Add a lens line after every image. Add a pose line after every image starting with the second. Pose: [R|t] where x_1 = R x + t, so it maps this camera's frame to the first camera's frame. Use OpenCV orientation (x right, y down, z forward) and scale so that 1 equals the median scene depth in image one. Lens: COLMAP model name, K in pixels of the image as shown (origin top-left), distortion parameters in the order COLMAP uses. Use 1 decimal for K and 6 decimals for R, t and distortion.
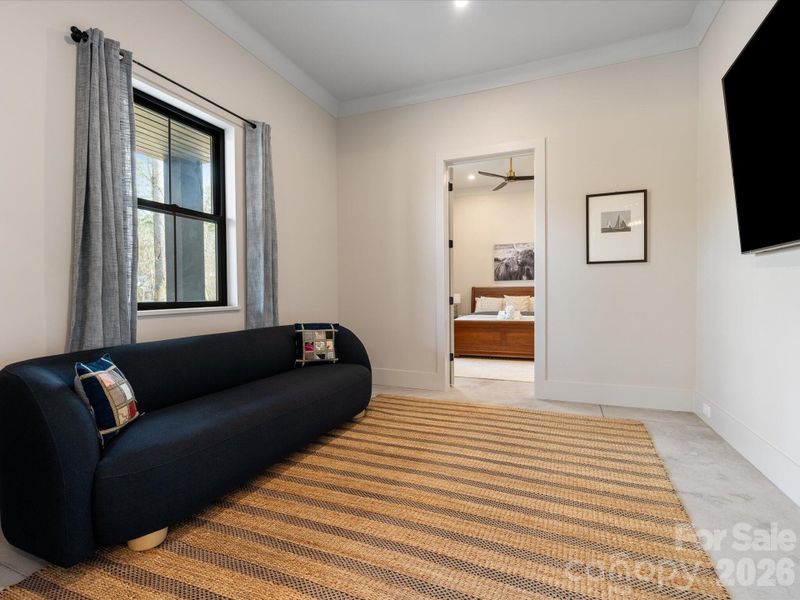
lens RADIAL K [[398.6, 0, 400.0], [0, 398.6, 300.0], [0, 0, 1]] dist [-0.000426, -0.000119]
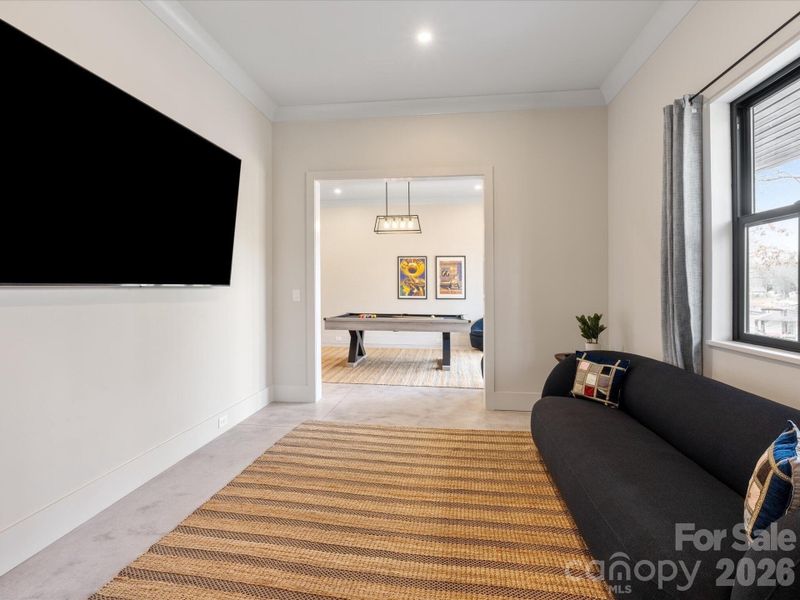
lens RADIAL K [[398.6, 0, 400.0], [0, 398.6, 300.0], [0, 0, 1]] dist [-0.000426, -0.000119]
pose [[-0.965659, 0.019125, -0.259109, 0.253982], [0.006569, 0.998765, 0.049239, -0.090944], [0.259731, 0.045846, -0.964592, 1.354805]]
